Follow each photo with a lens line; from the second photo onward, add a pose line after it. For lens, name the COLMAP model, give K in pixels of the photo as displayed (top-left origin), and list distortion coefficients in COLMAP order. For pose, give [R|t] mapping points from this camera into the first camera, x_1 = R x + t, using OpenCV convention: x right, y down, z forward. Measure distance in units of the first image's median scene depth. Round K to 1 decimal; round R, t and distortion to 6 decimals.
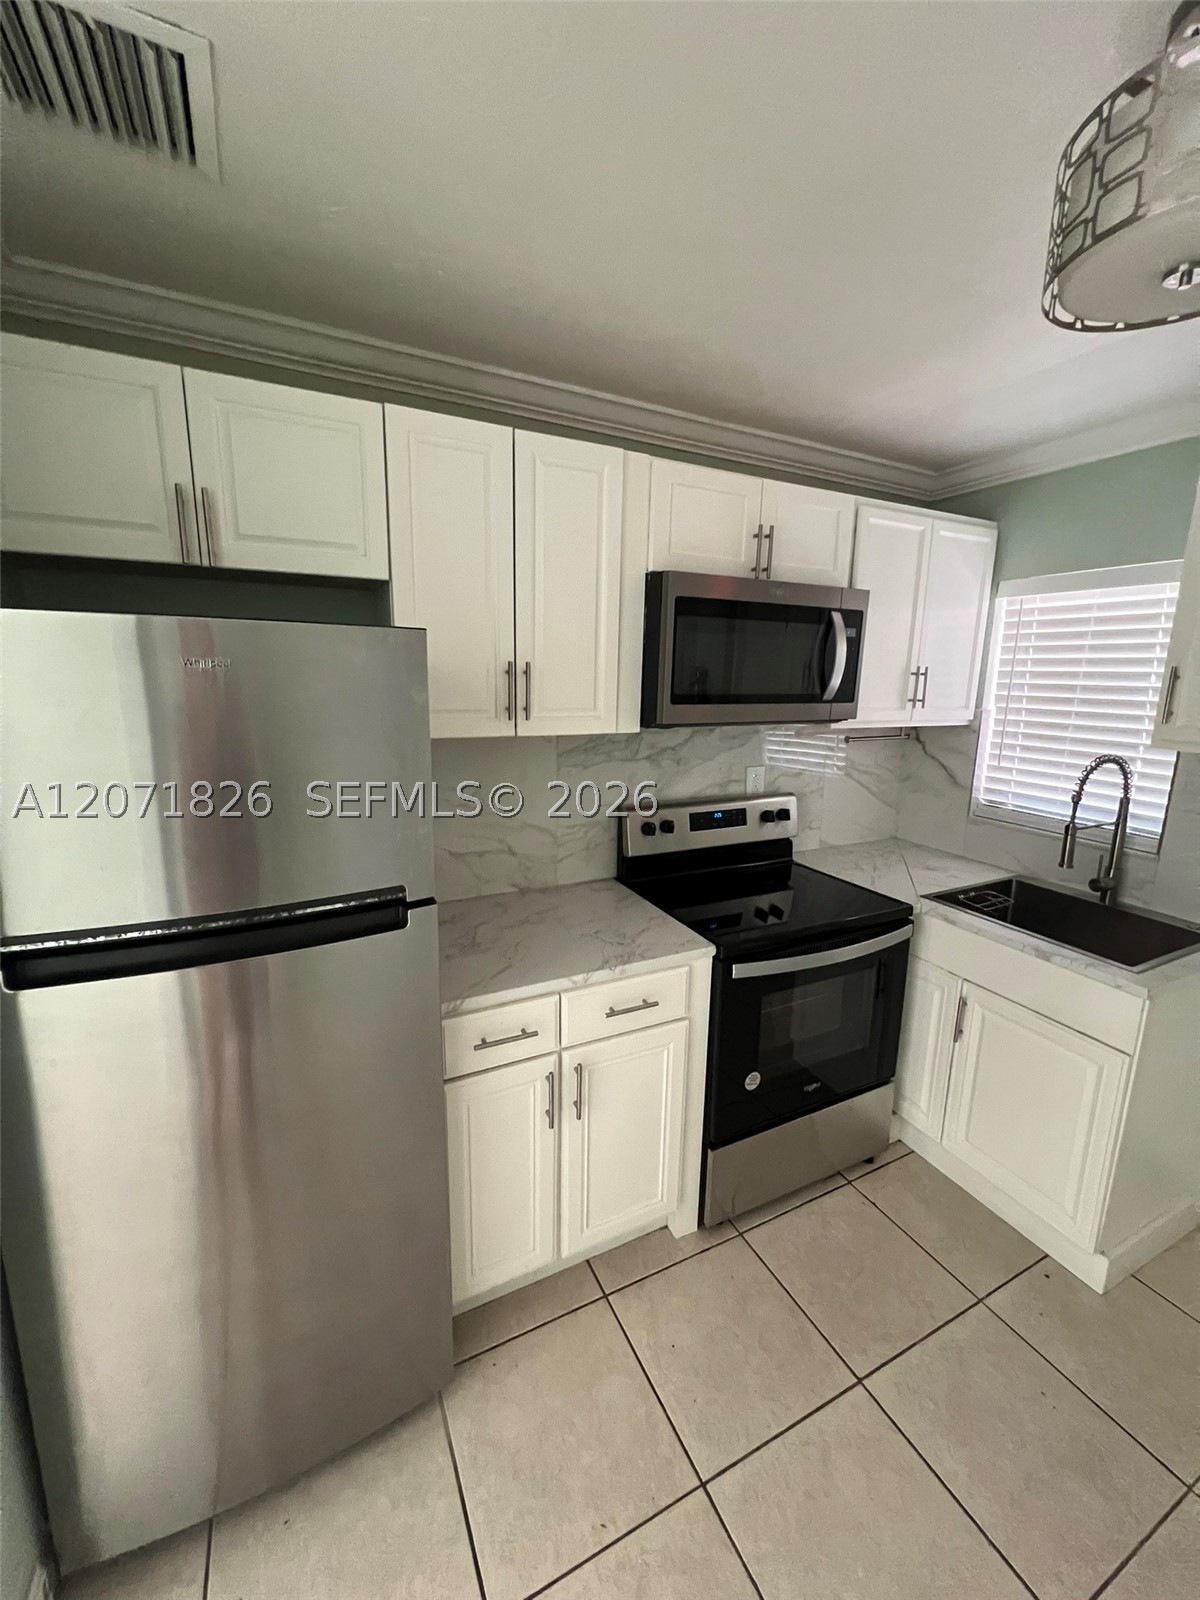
lens RADIAL K [[645.7, 0, 600.0], [0, 645.7, 800.0], [0, 0, 1]] dist [-0.000392, 0.000223]
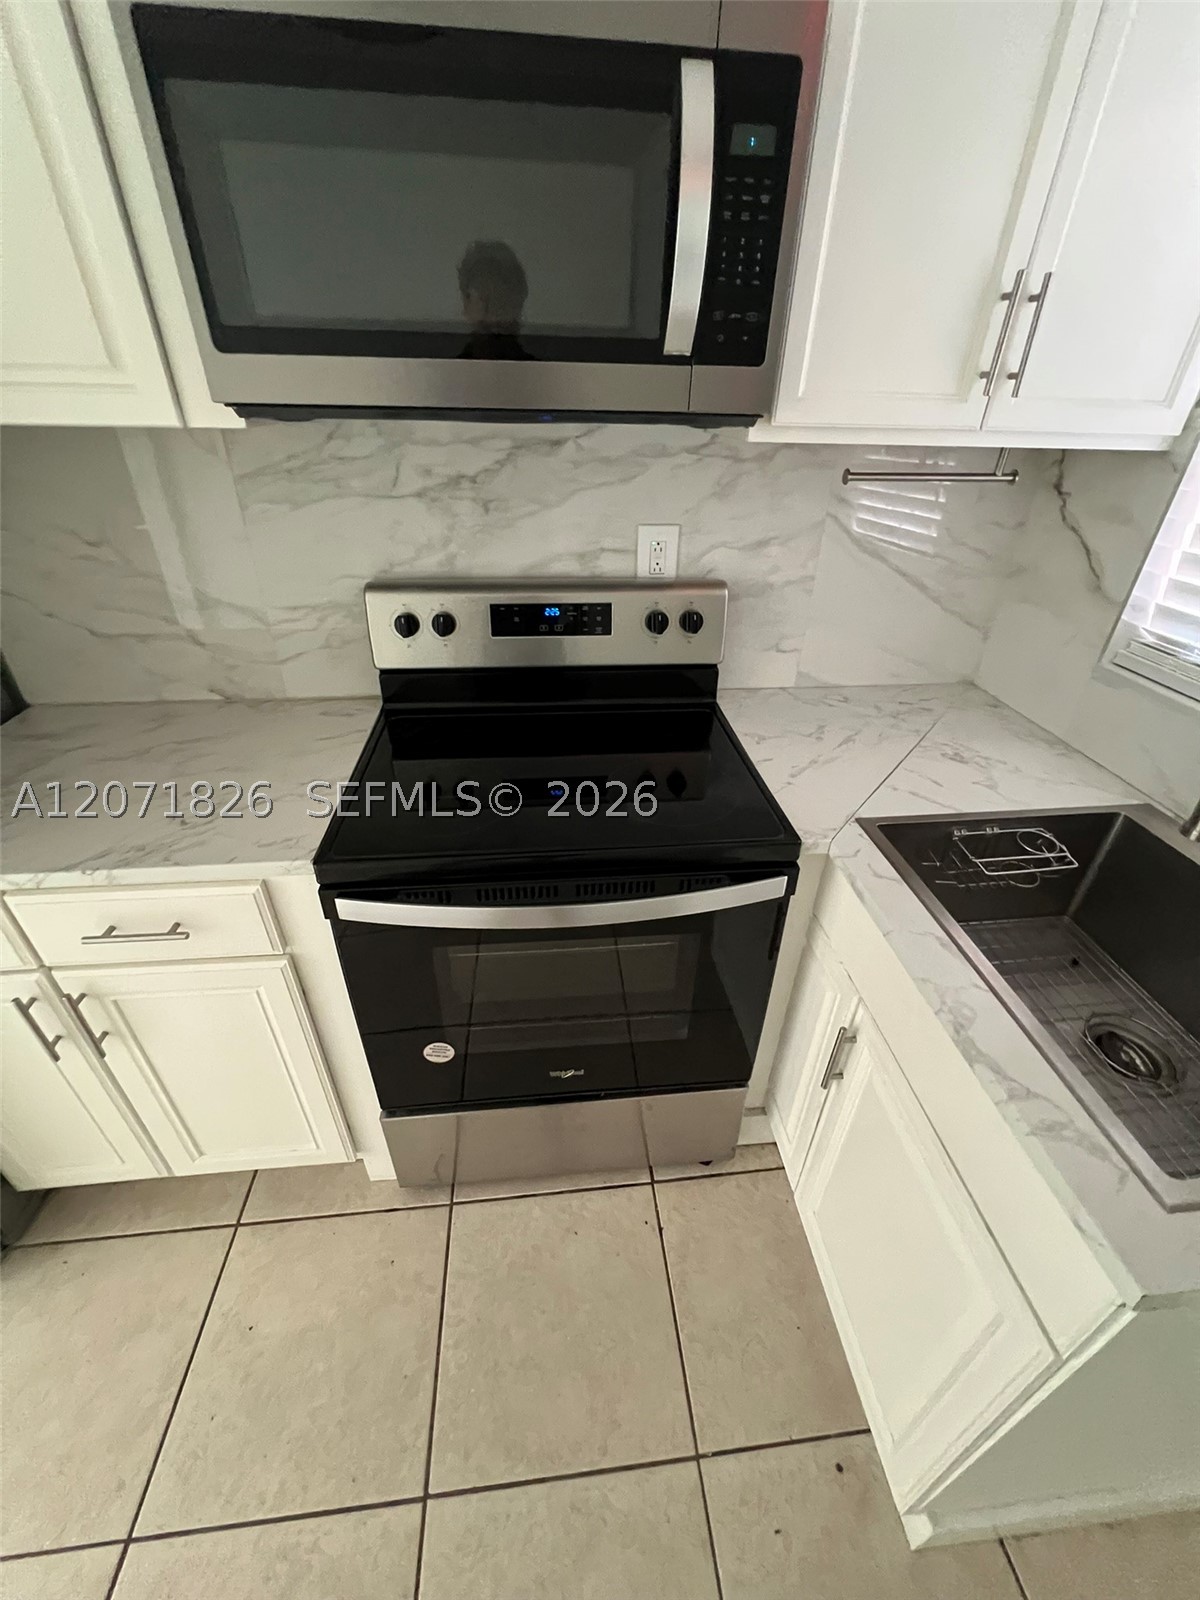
lens RADIAL K [[644.2, 0, 600.0], [0, 644.2, 800.0], [0, 0, 1]] dist [-0.002174, -0.000348]
pose [[0.937081, 0.185157, -0.295965, 0.439738], [-0.071786, 0.931847, 0.355681, -0.028026], [0.341651, -0.312056, 0.886508, 0.475698]]
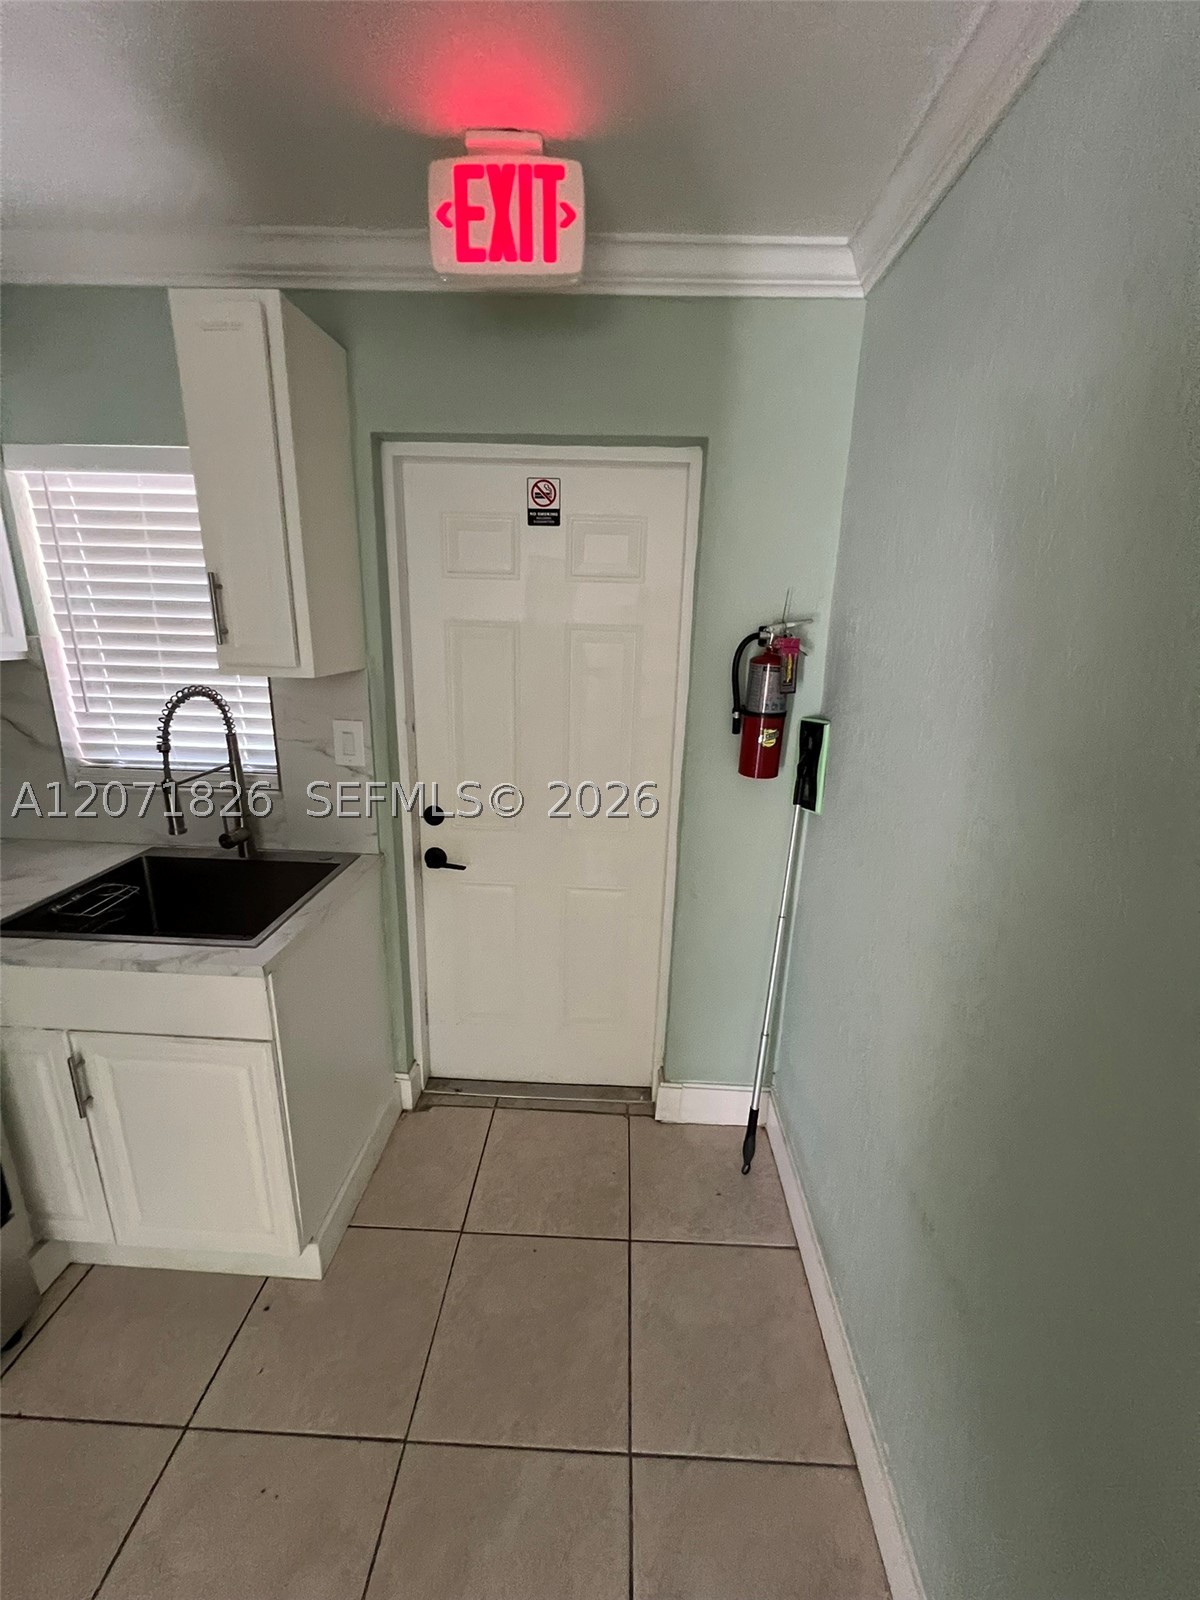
lens RADIAL K [[645.7, 0, 600.0], [0, 645.7, 800.0], [0, 0, 1]] dist [-0.000392, 0.000223]
pose [[0.487556, -0.237607, 0.840138, 0.285233], [0.157115, 0.970425, 0.183276, 0.000882], [-0.858839, 0.042641, 0.510468, 0.133064]]
